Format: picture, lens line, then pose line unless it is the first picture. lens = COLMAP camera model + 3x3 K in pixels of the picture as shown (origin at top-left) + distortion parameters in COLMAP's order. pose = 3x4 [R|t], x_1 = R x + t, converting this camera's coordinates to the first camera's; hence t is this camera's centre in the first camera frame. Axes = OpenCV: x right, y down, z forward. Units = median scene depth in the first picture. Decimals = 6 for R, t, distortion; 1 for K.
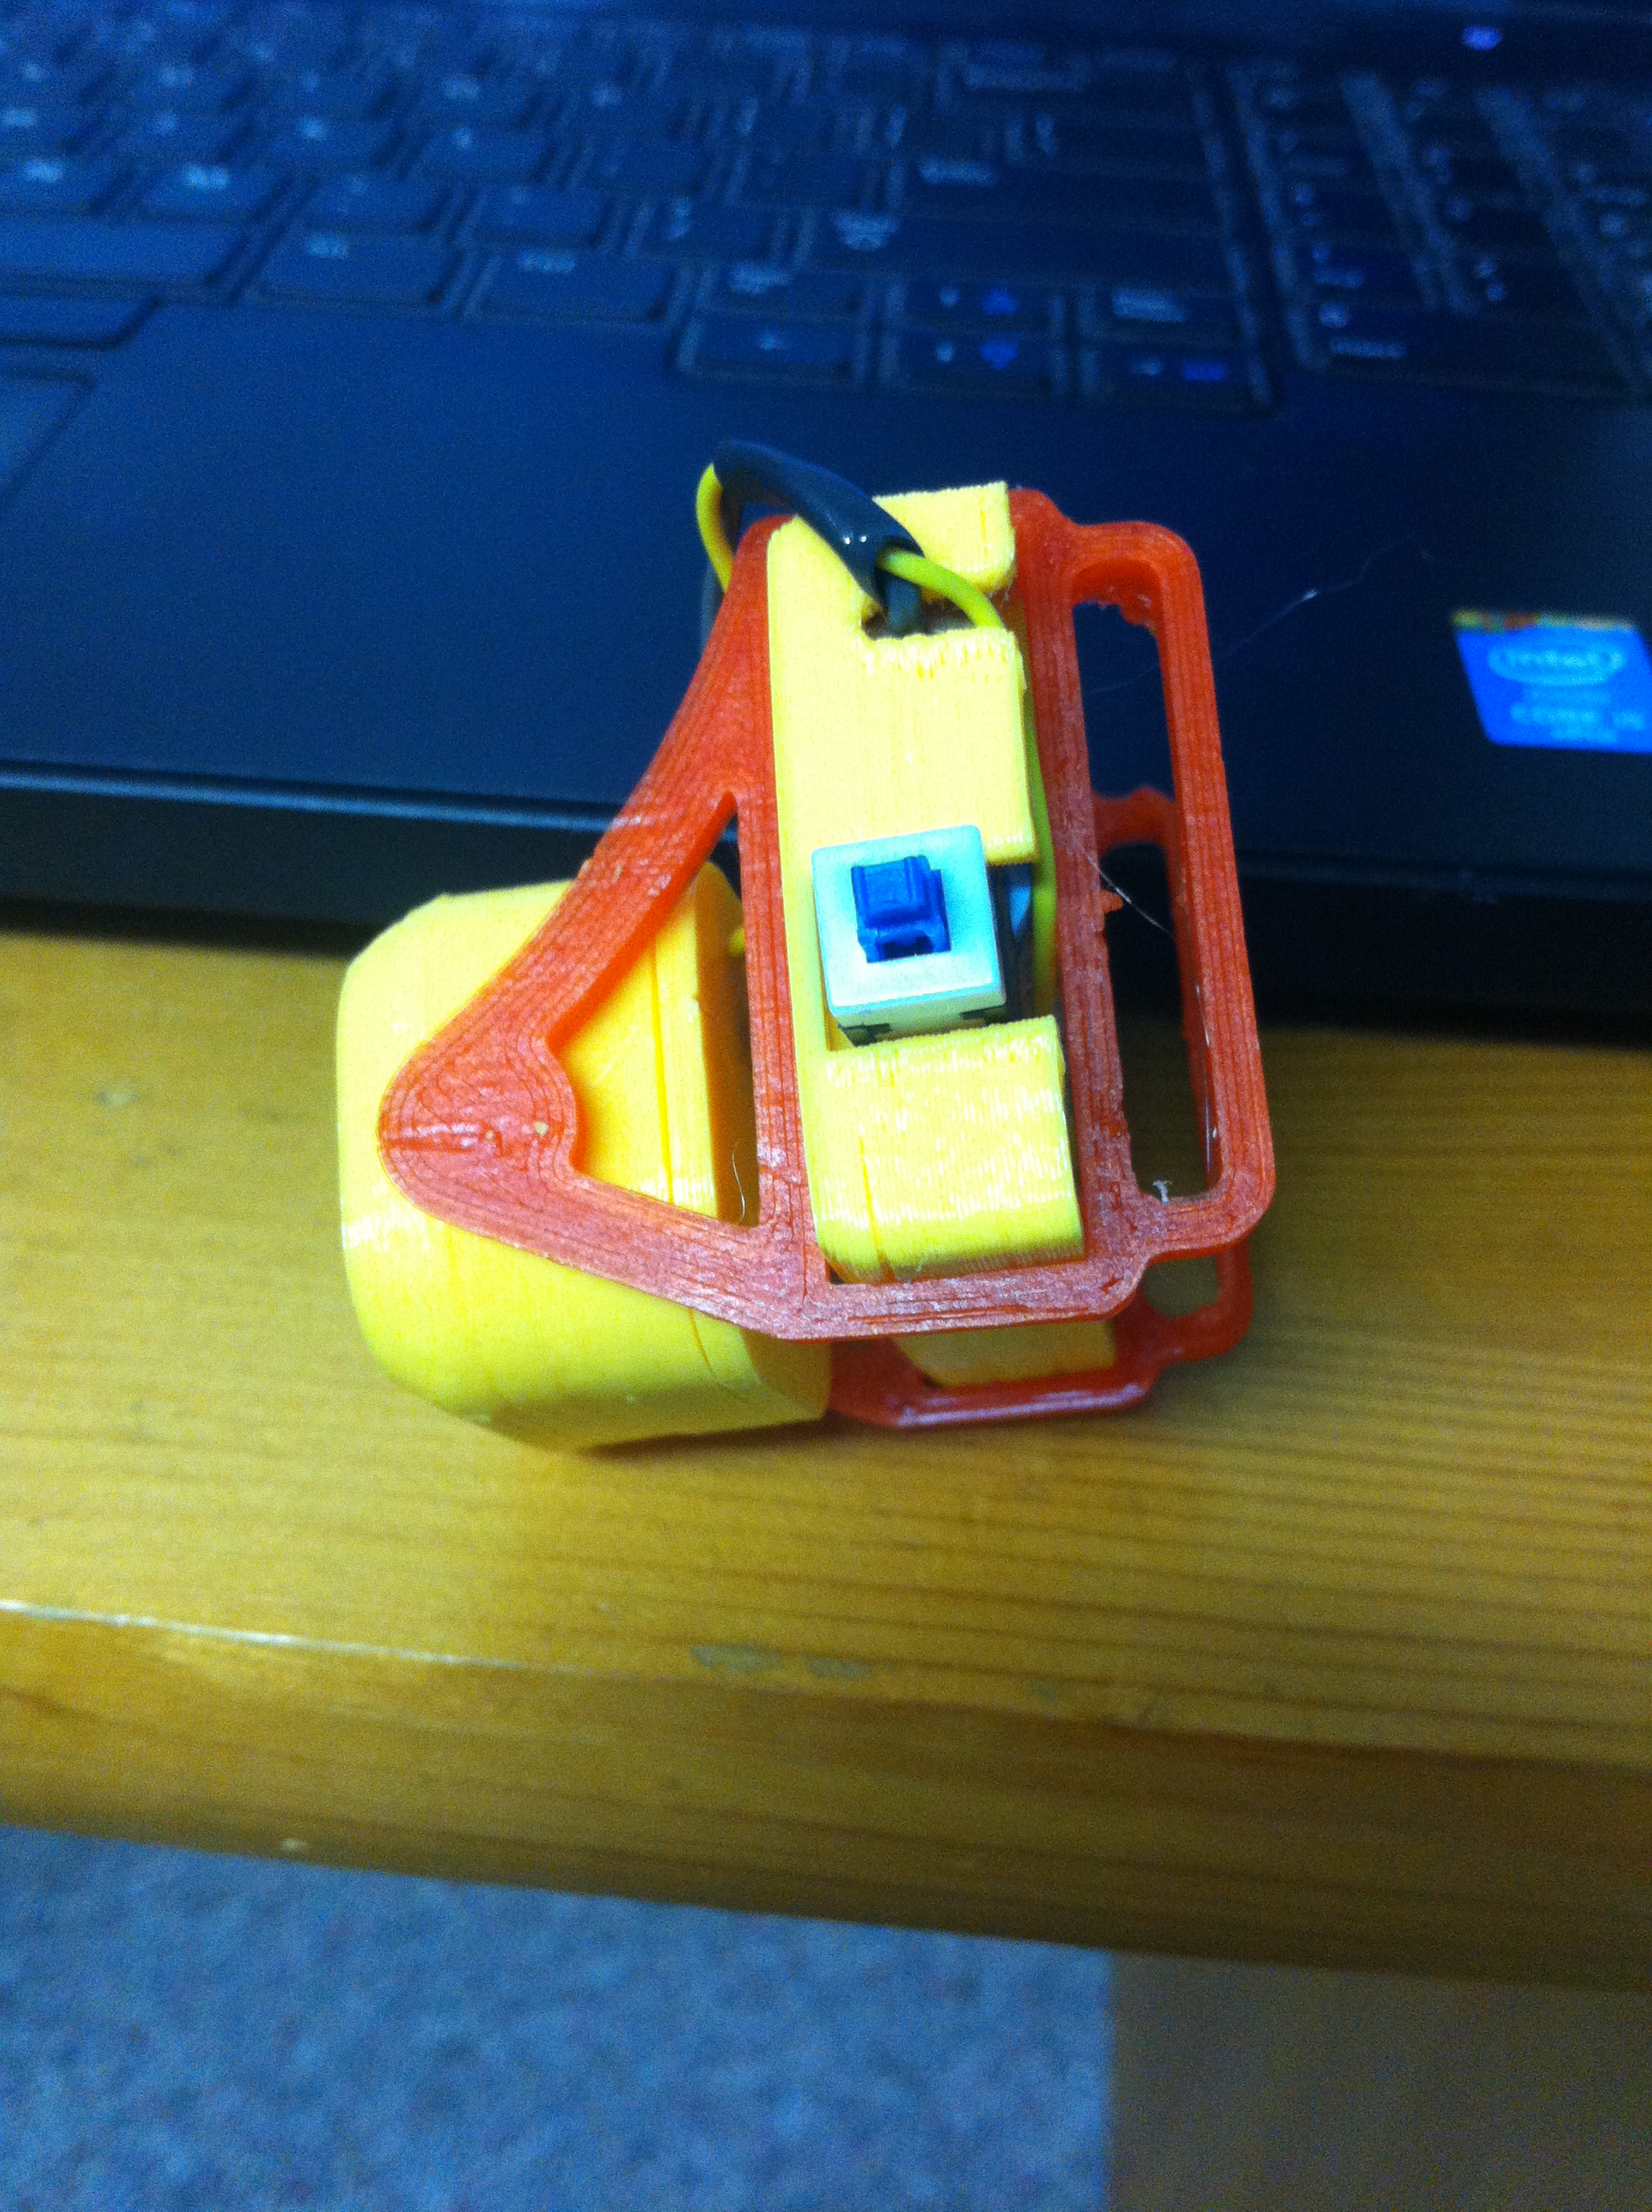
lens RADIAL K [[2184.5, 0, 871.5], [0, 2184.5, 1110.2], [0, 0, 1]] dist [0.051970, -0.285736]
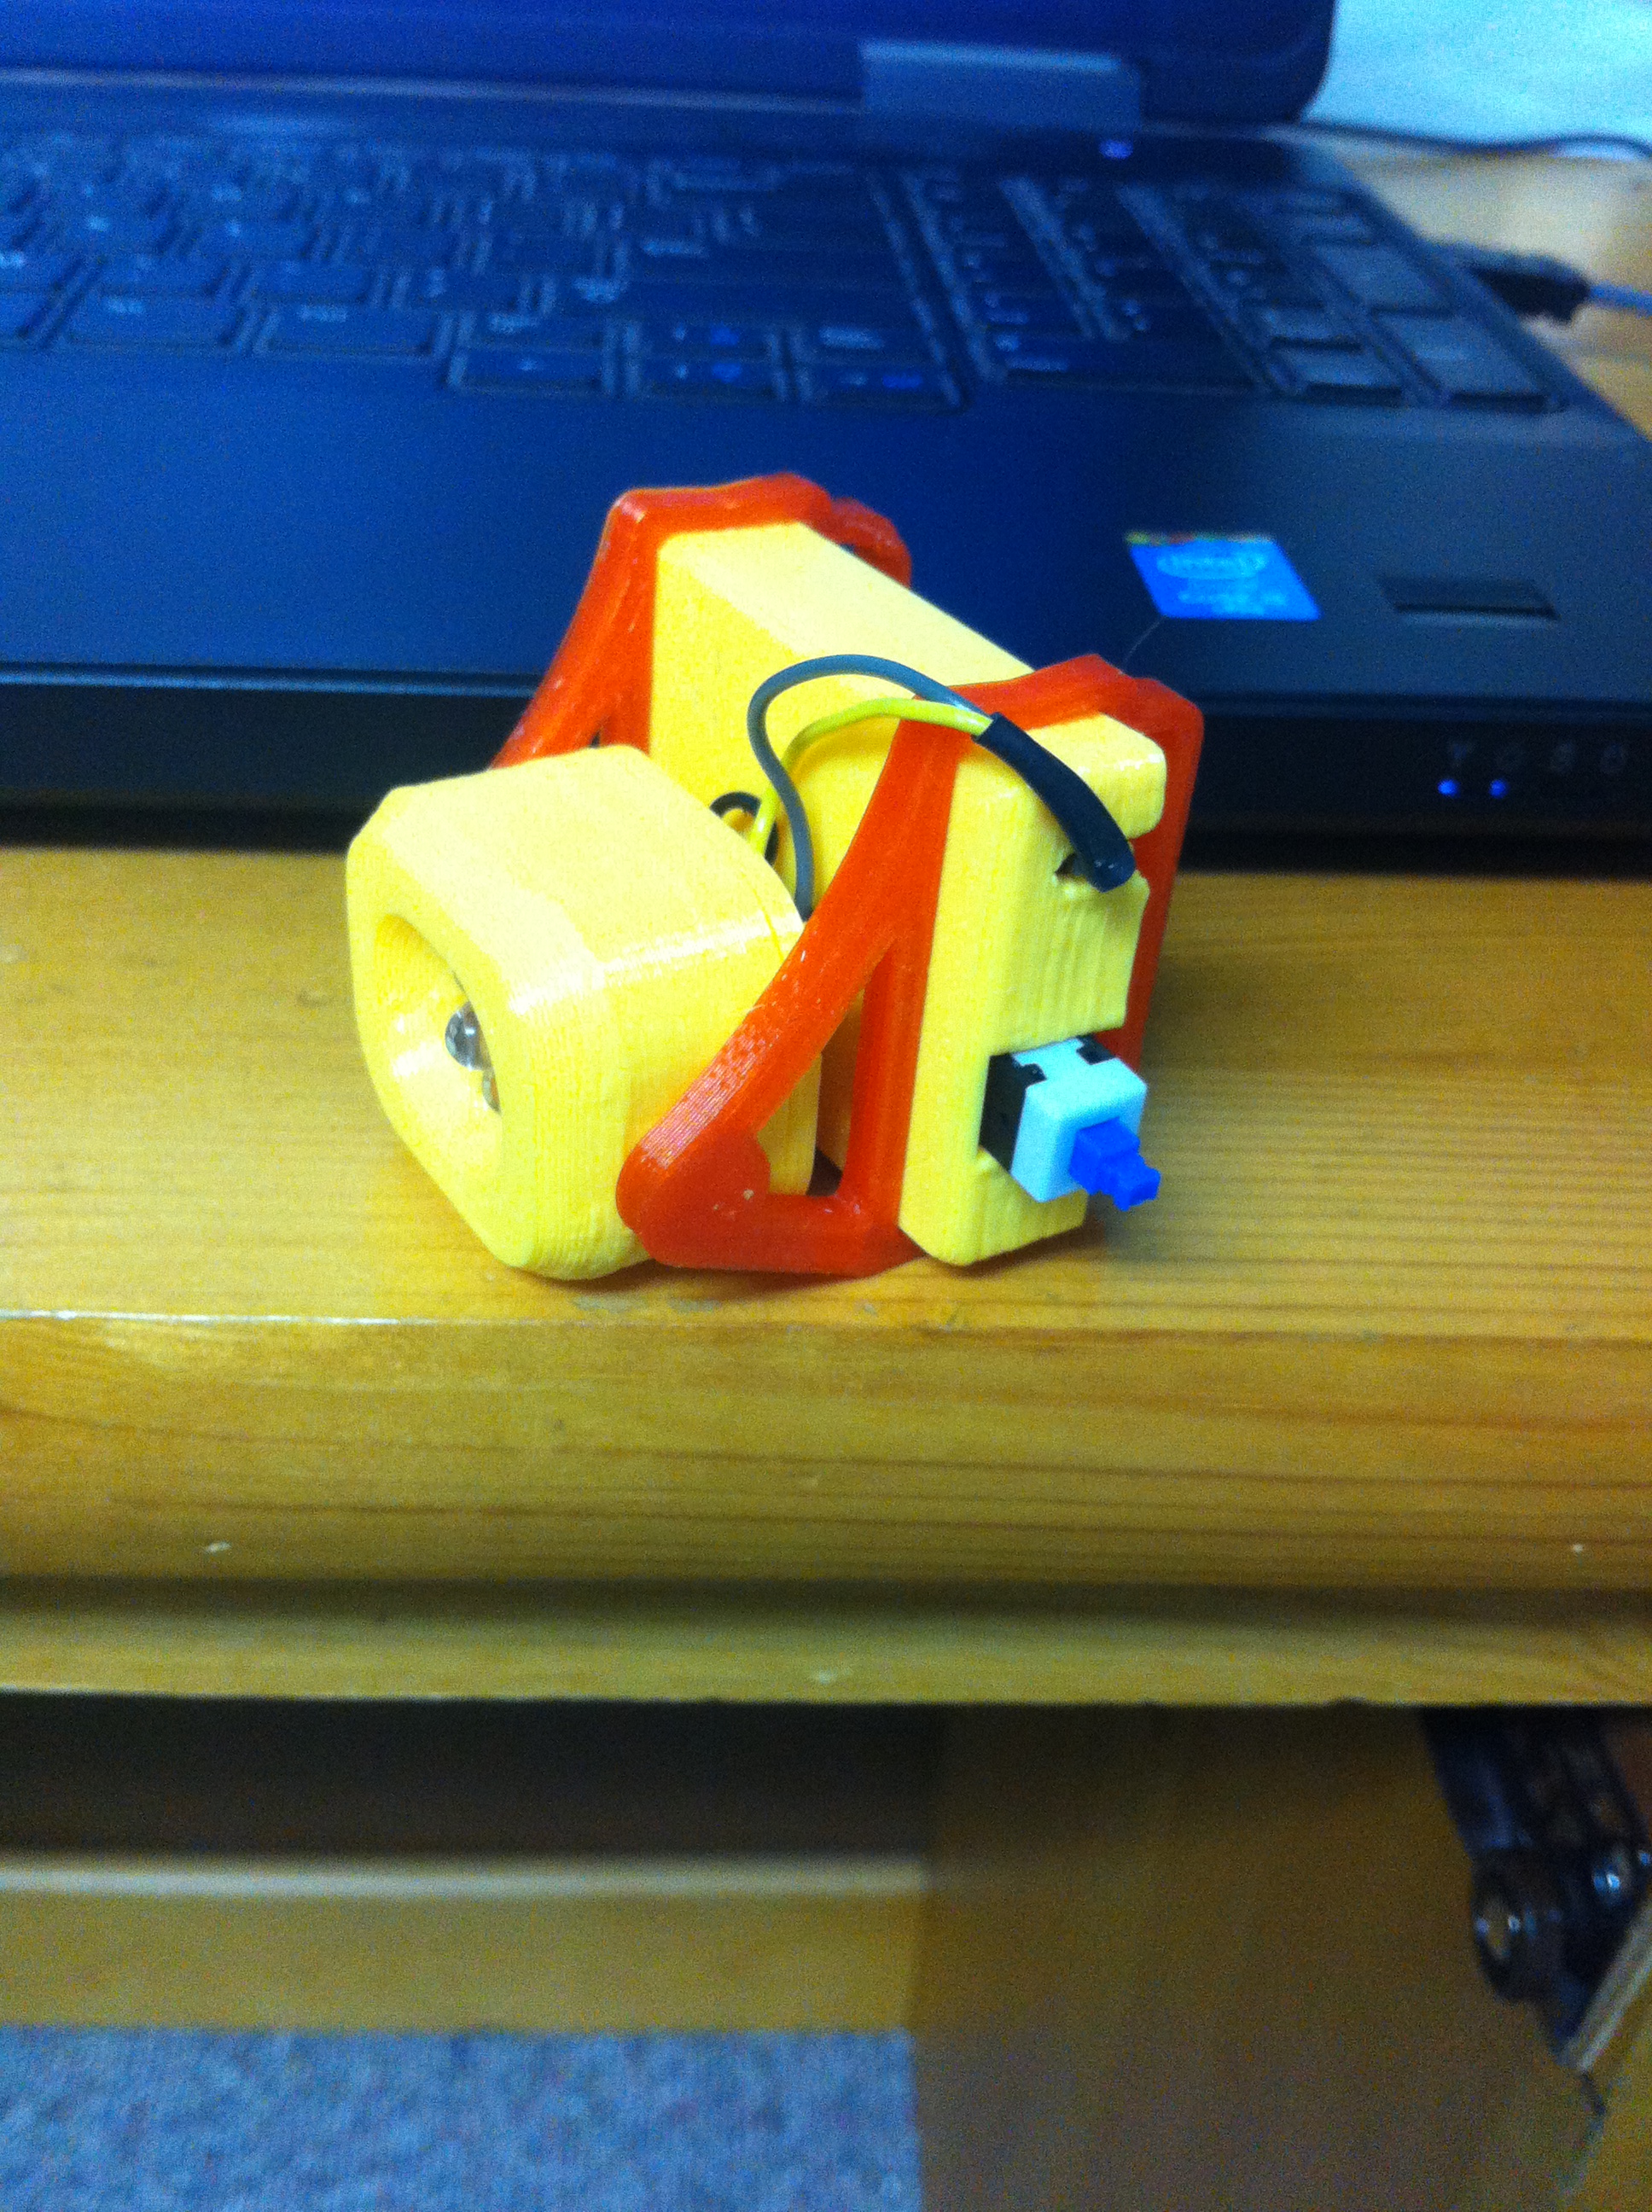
lens RADIAL K [[2184.5, 0, 871.5], [0, 2184.5, 1110.2], [0, 0, 1]] dist [0.051970, -0.285736]
pose [[0.989958, -0.062820, 0.126638, -0.036049], [0.074887, 0.992856, -0.092891, 0.150029], [-0.119898, 0.101442, 0.987590, -0.112415]]
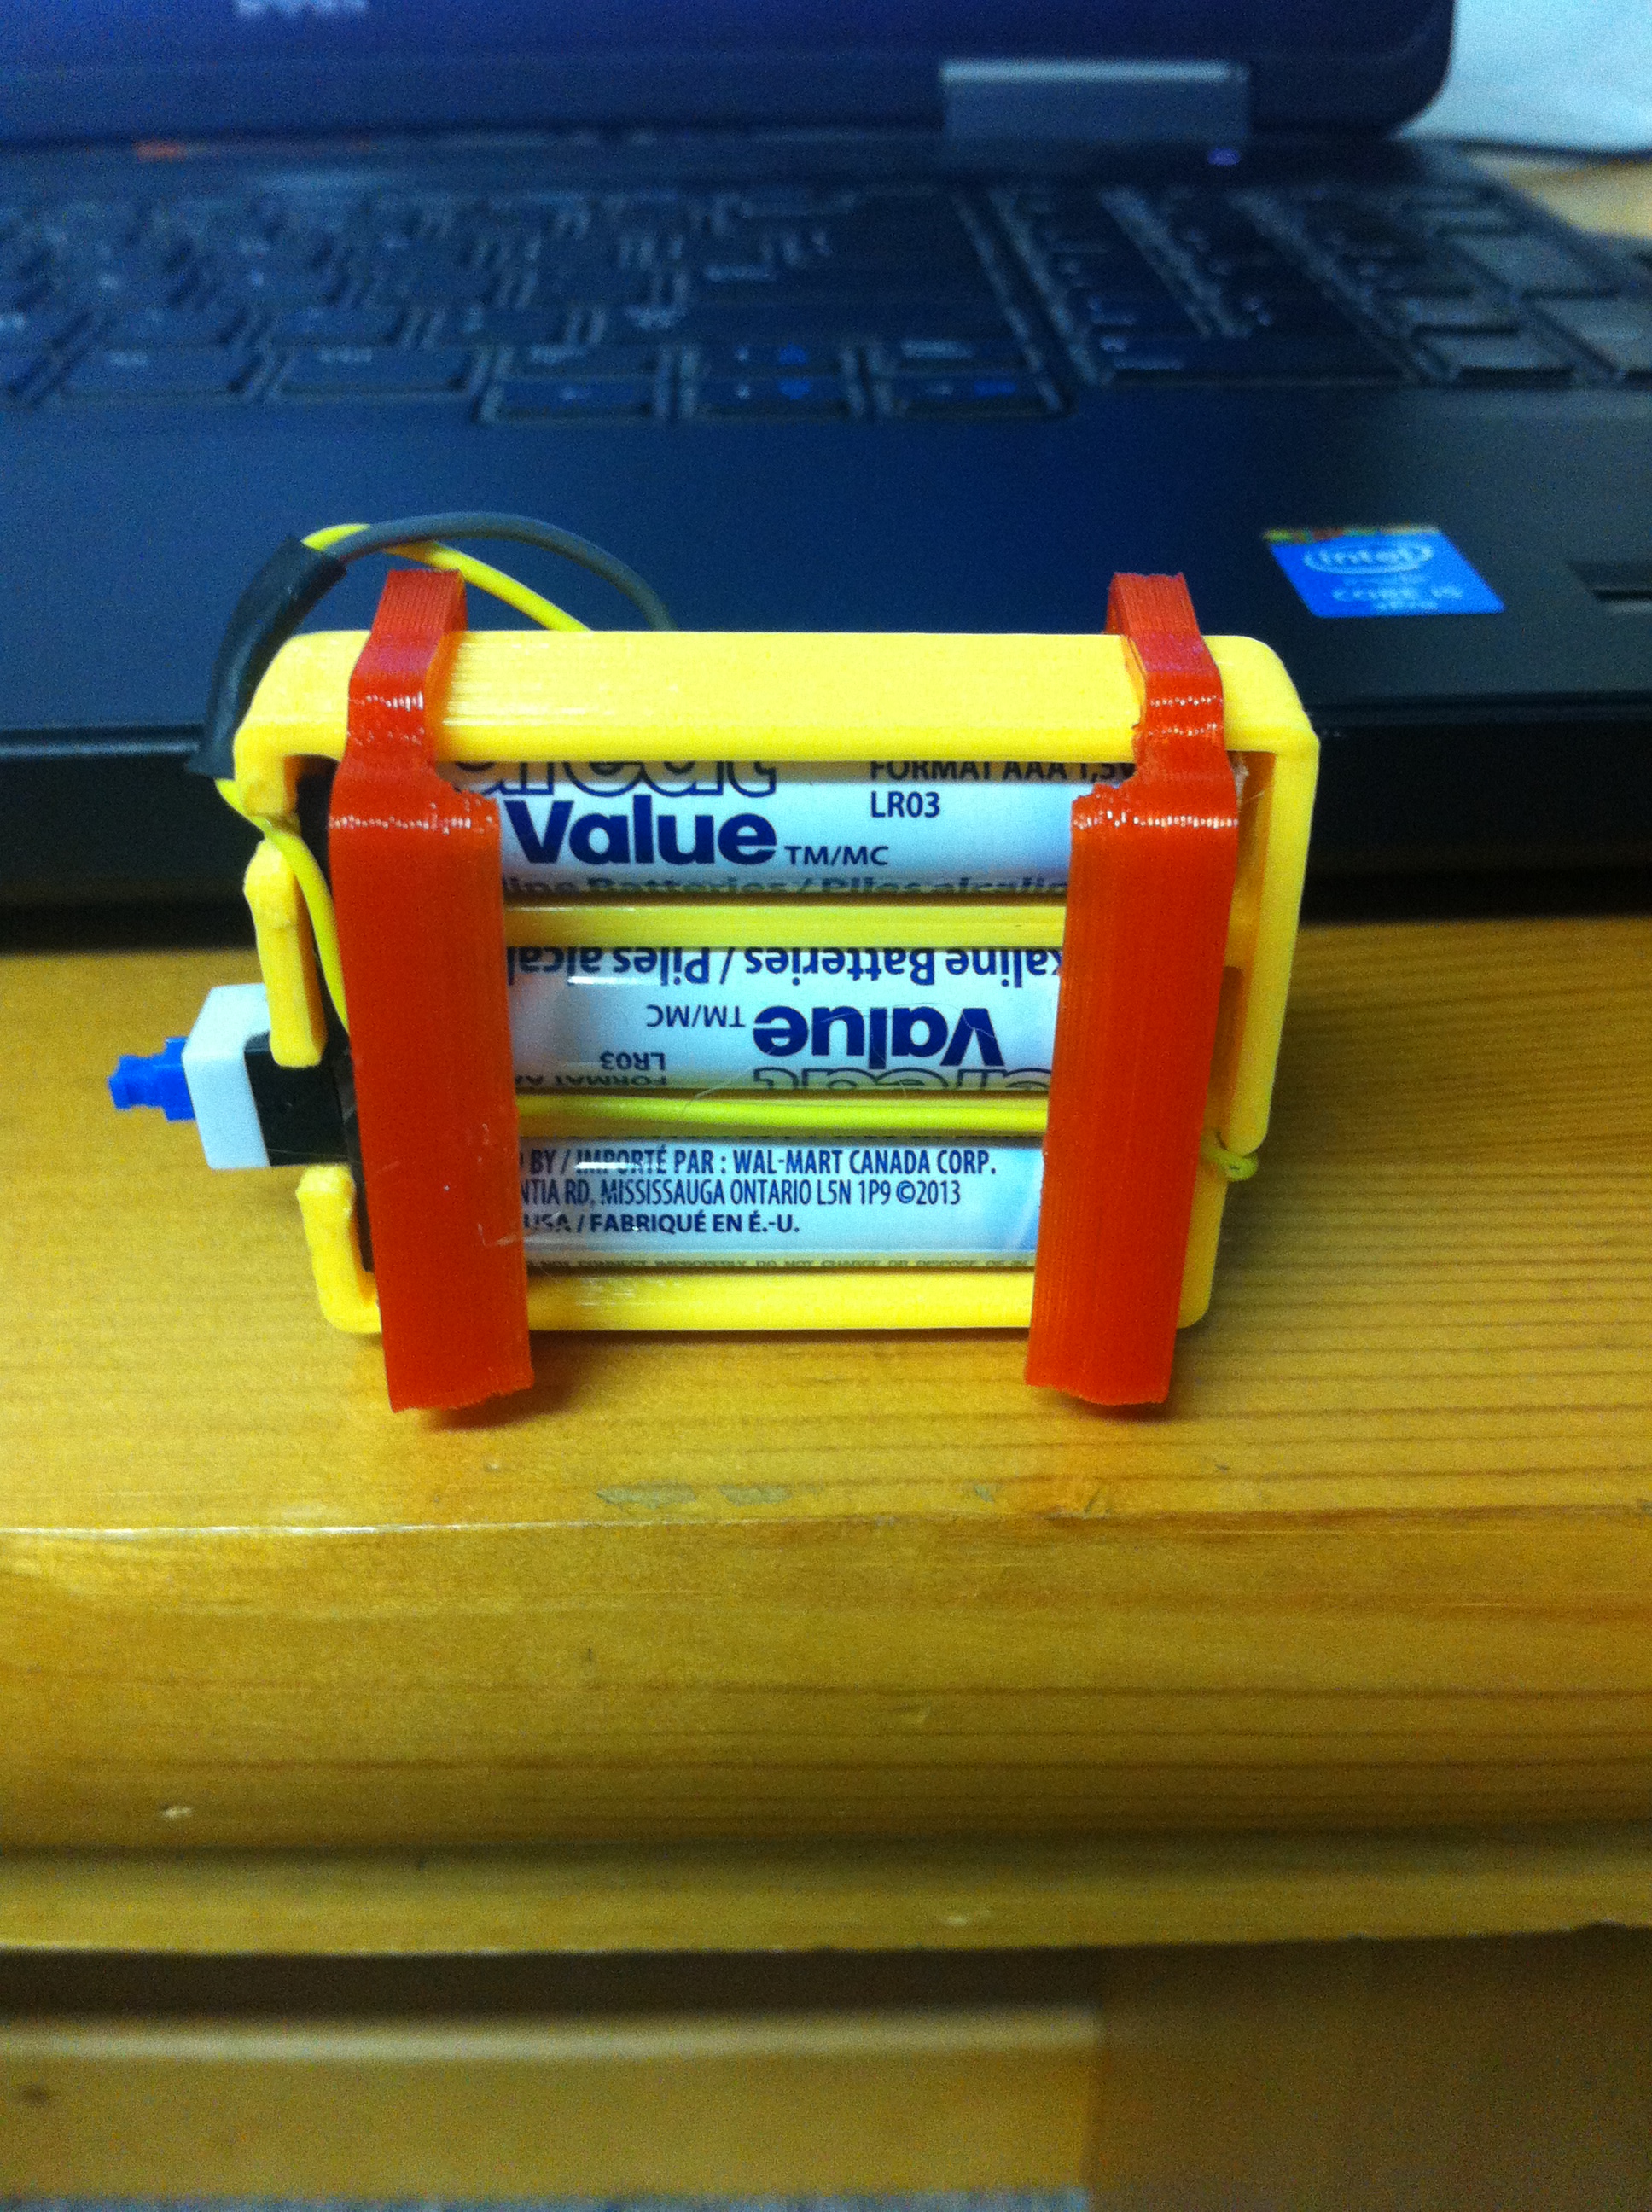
lens RADIAL K [[2184.5, 0, 871.5], [0, 2184.5, 1110.2], [0, 0, 1]] dist [0.051970, -0.285736]
pose [[0.993033, -0.097084, 0.066779, -0.007271], [0.105871, 0.983910, -0.143922, 0.130913], [-0.051731, 0.149989, 0.987333, 0.034793]]
